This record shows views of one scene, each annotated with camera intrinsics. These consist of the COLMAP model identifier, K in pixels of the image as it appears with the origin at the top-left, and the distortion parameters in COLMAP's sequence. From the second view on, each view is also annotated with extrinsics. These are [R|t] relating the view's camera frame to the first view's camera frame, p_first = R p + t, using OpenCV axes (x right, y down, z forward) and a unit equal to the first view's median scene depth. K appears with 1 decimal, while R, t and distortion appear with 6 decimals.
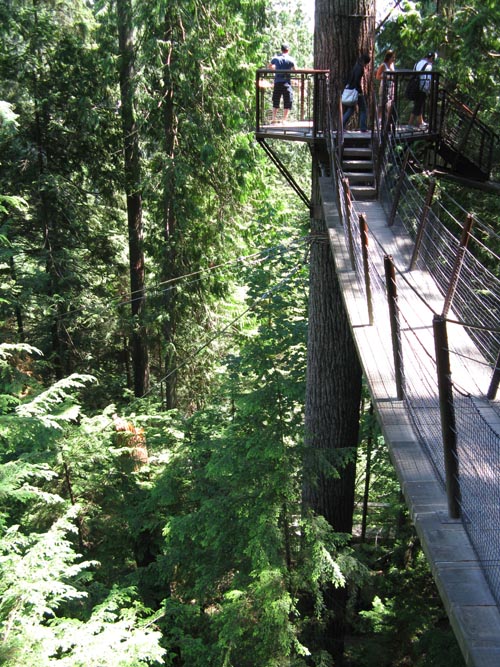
lens RADIAL K [[663.9, 0, 262.4], [0, 663.9, 335.8], [0, 0, 1]] dist [-0.194168, 0.181706]
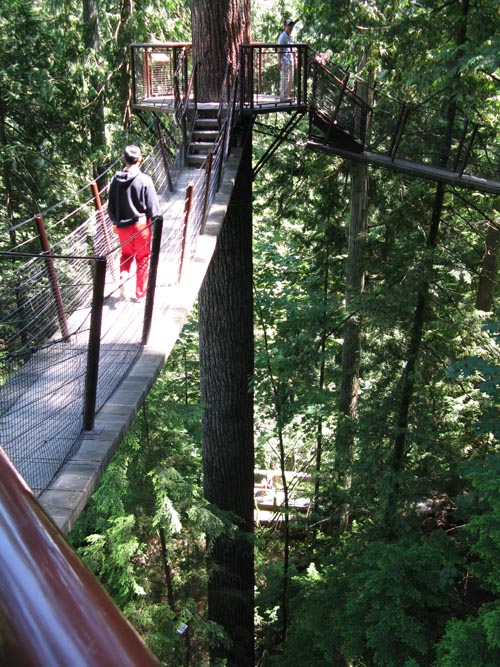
lens RADIAL K [[671.1, 0, 280.6], [0, 671.1, 331.2], [0, 0, 1]] dist [-0.190454, 0.172069]
pose [[0.999569, 0.022666, -0.018665, 0.264623], [-0.022159, 0.999392, 0.026918, 0.020996], [0.019263, -0.026492, 0.999463, -0.059817]]
